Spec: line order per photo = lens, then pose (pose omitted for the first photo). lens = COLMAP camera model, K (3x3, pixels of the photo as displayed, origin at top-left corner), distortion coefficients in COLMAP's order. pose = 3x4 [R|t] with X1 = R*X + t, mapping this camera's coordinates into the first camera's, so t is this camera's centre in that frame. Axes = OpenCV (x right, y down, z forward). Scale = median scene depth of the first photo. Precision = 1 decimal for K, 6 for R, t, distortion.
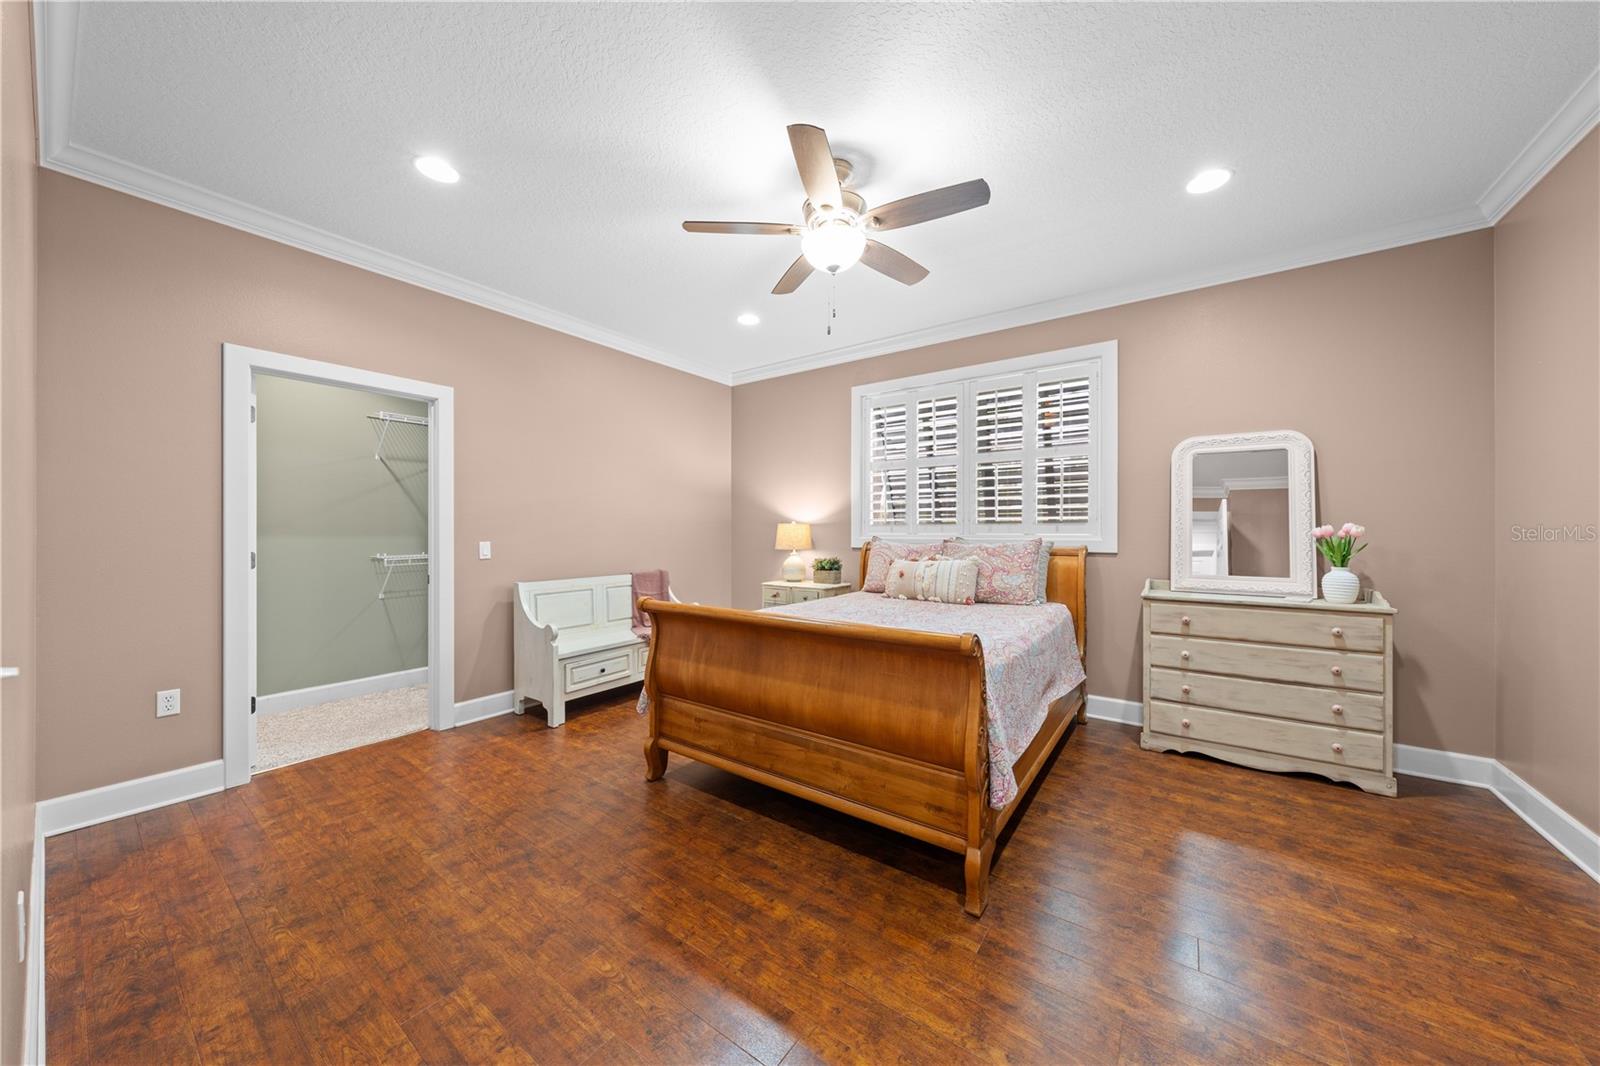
lens RADIAL K [[542.5, 0, 803.2], [0, 542.5, 530.4], [0, 0, 1]] dist [-0.003926, -0.000183]
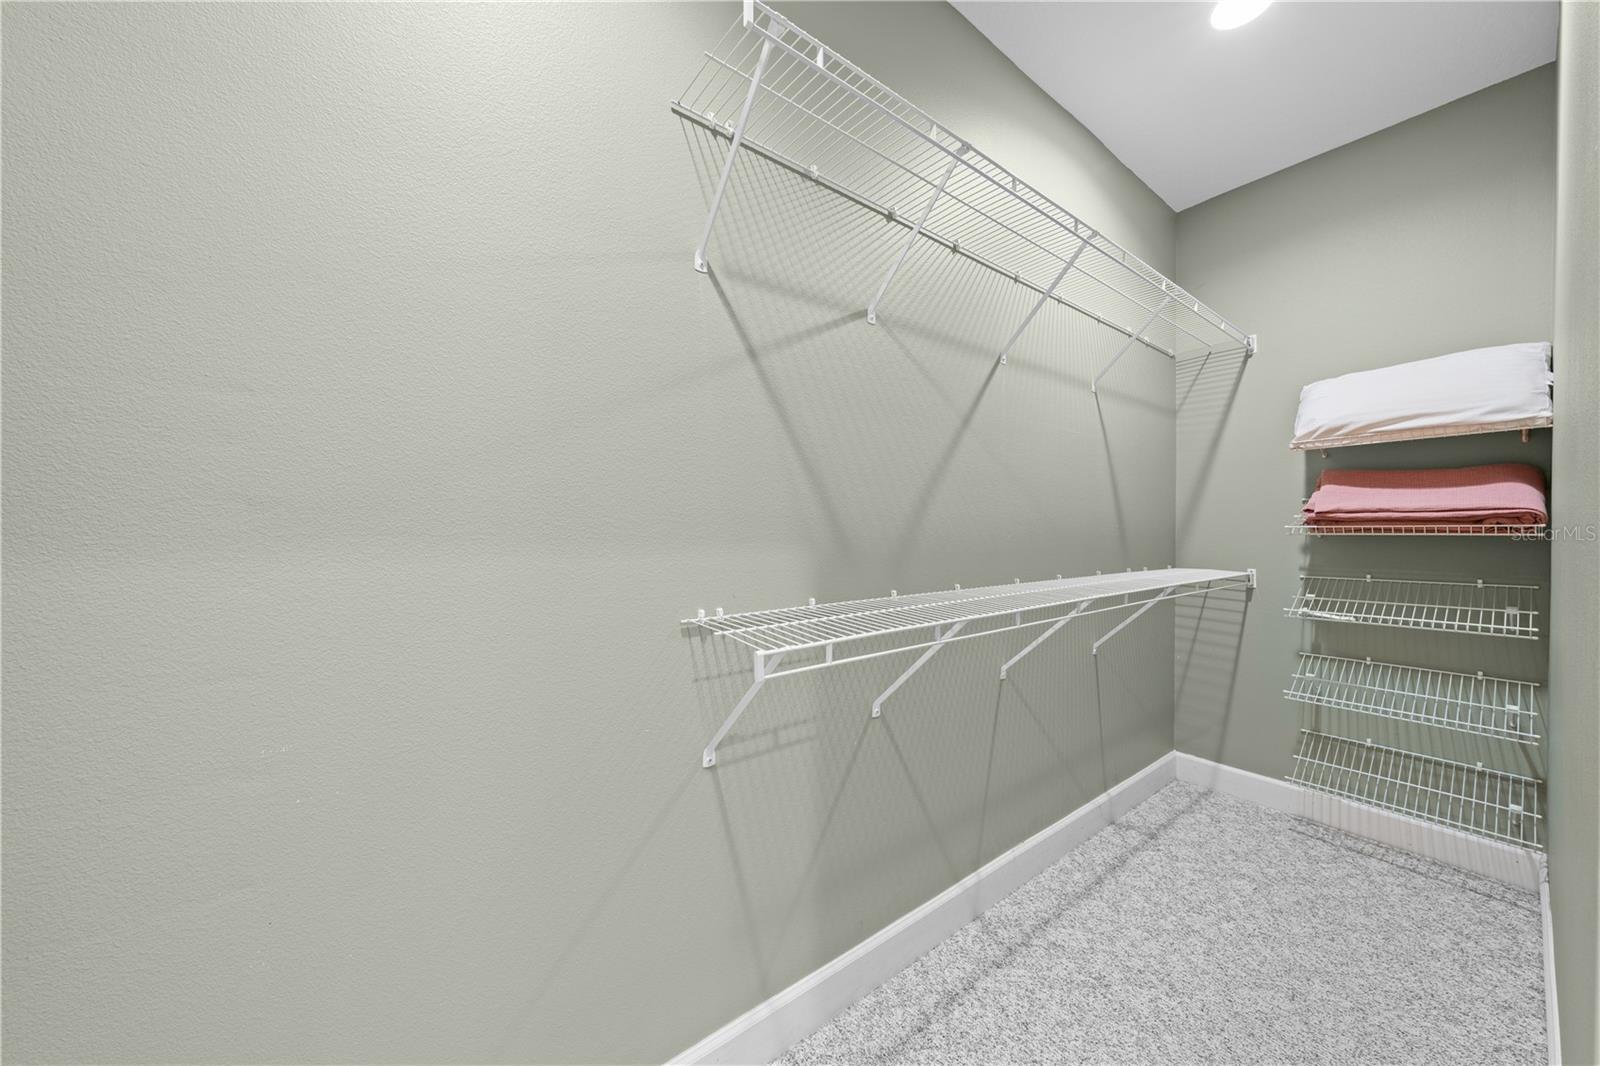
lens RADIAL K [[542.5, 0, 803.2], [0, 542.5, 530.4], [0, 0, 1]] dist [-0.003926, -0.000183]
pose [[0.952399, 0.003177, -0.304836, -0.643107], [-0.003029, 0.999995, 0.000956, 0.002236], [0.304838, 0.000013, 0.952404, 0.741488]]
